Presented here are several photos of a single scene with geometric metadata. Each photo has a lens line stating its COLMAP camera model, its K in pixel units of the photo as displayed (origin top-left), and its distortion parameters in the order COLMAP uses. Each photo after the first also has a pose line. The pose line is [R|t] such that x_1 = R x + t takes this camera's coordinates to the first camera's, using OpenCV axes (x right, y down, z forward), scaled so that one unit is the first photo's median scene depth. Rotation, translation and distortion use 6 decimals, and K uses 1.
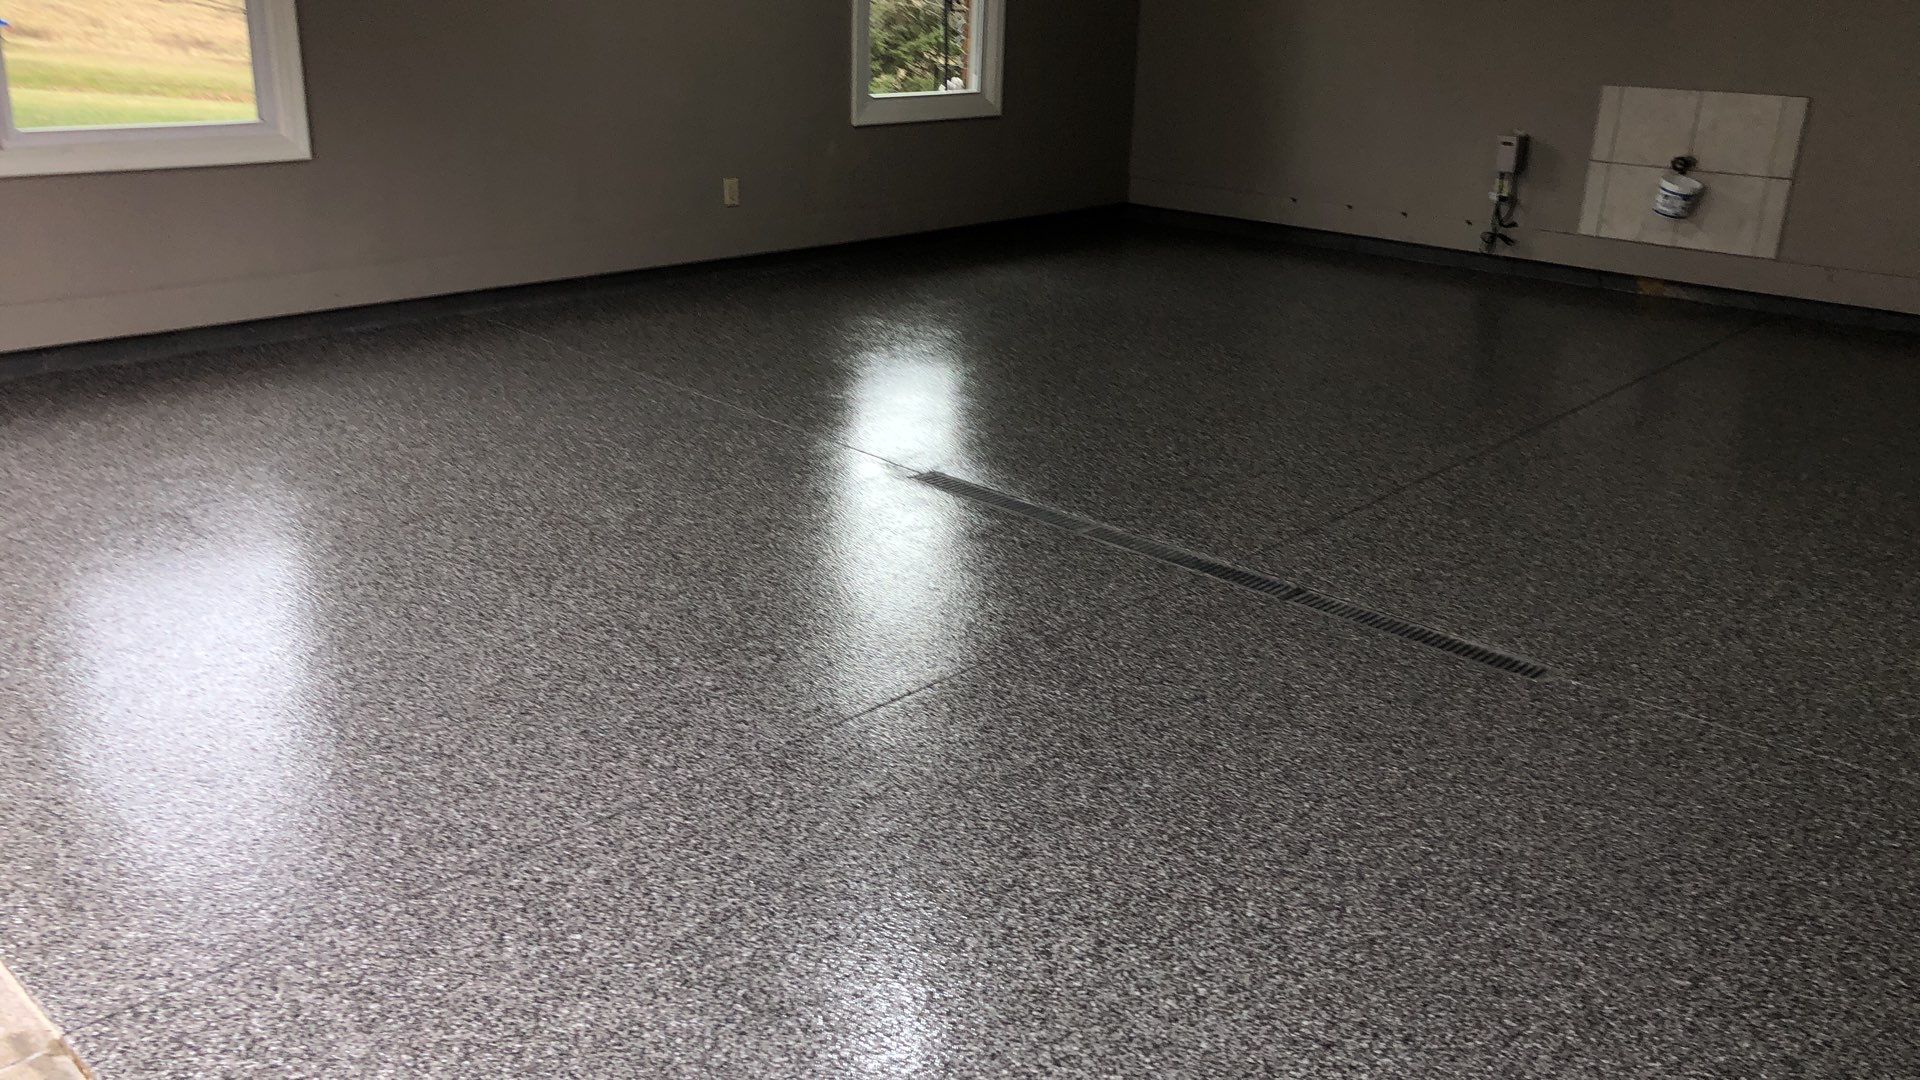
lens RADIAL K [[1541.9, 0, 961.8], [0, 1541.9, 533.7], [0, 0, 1]] dist [0.032944, -0.029711]
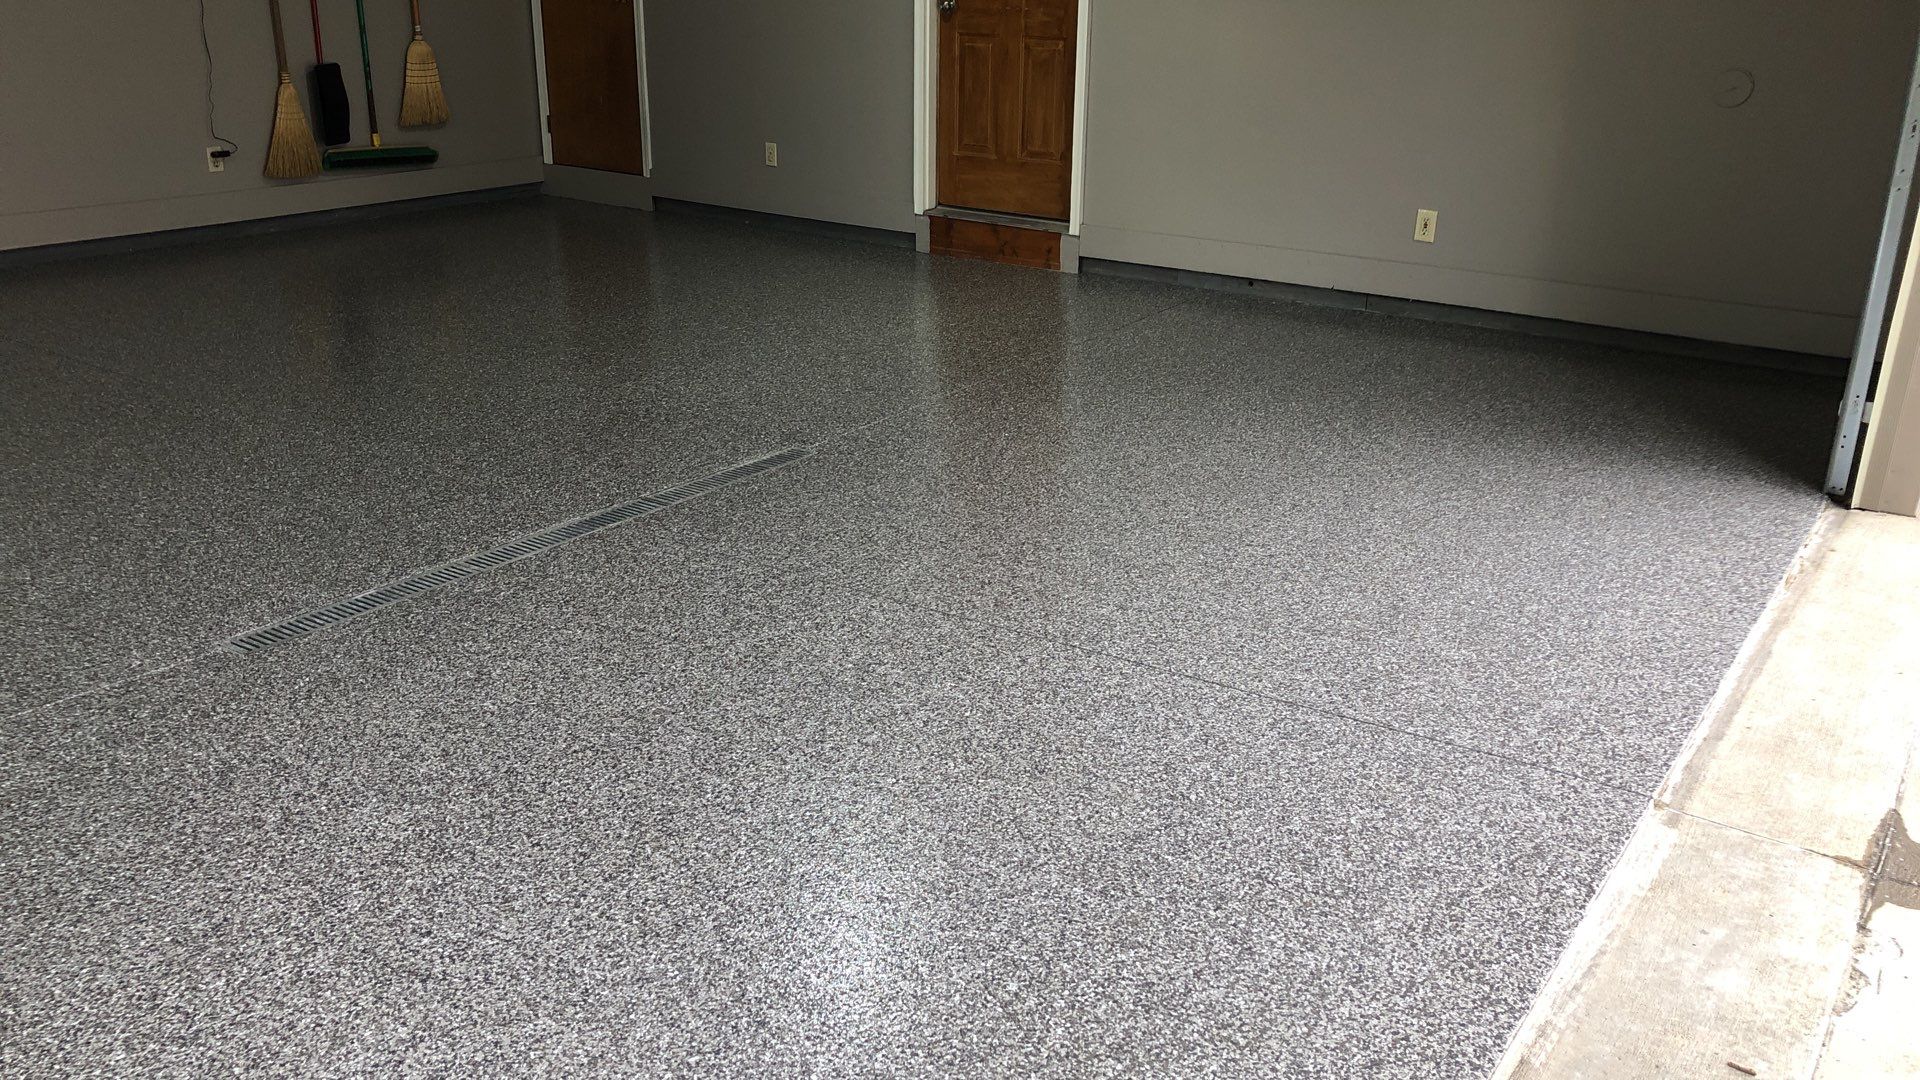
lens RADIAL K [[1541.9, 0, 959.0], [0, 1541.9, 541.4], [0, 0, 1]] dist [0.032944, -0.029711]
pose [[-0.131511, -0.376525, 0.917025, -0.469305], [0.317852, 0.860202, 0.398777, -0.171542], [-0.938976, 0.343921, 0.006553, 0.421099]]
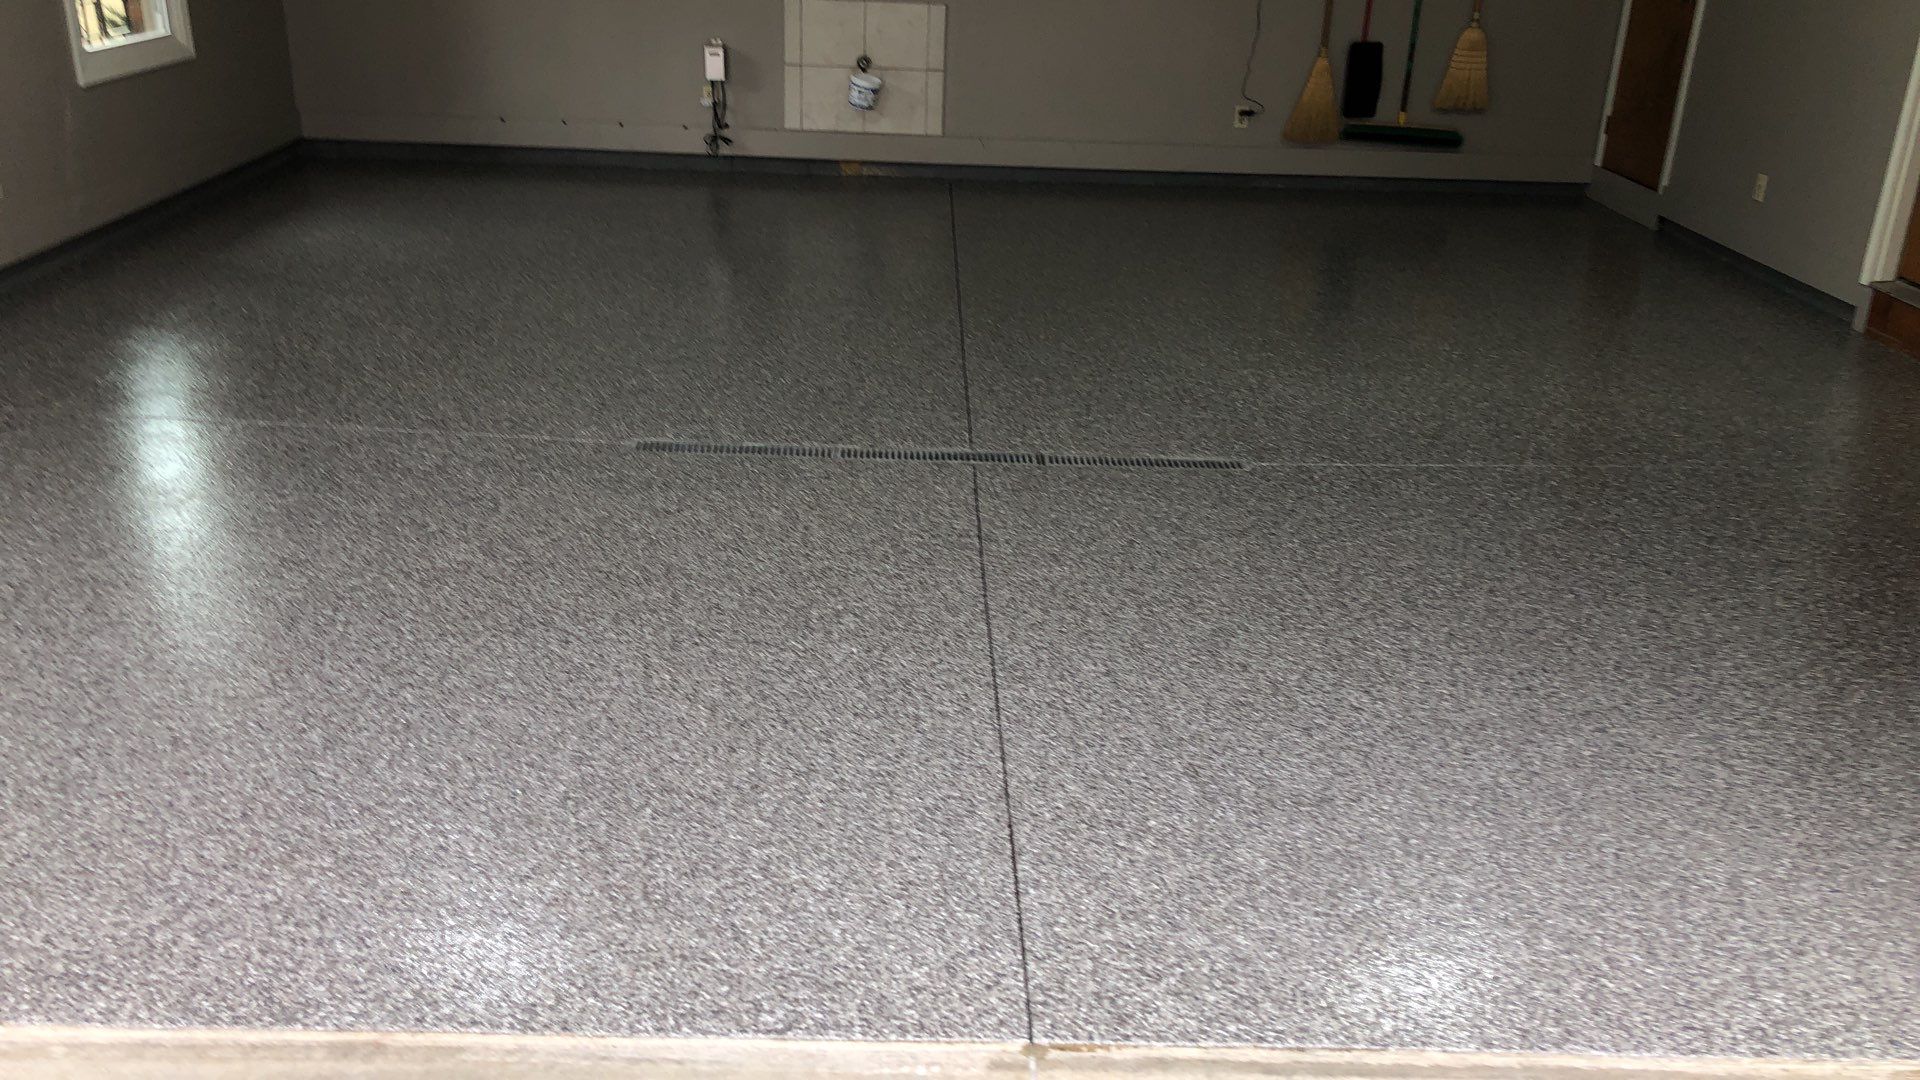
lens RADIAL K [[1541.9, 0, 967.1], [0, 1541.9, 541.9], [0, 0, 1]] dist [0.032944, -0.029711]
pose [[0.720118, -0.275529, 0.636800, -0.348134], [0.219672, 0.961099, 0.167433, -0.064066], [-0.658160, 0.019315, 0.752630, 0.047988]]
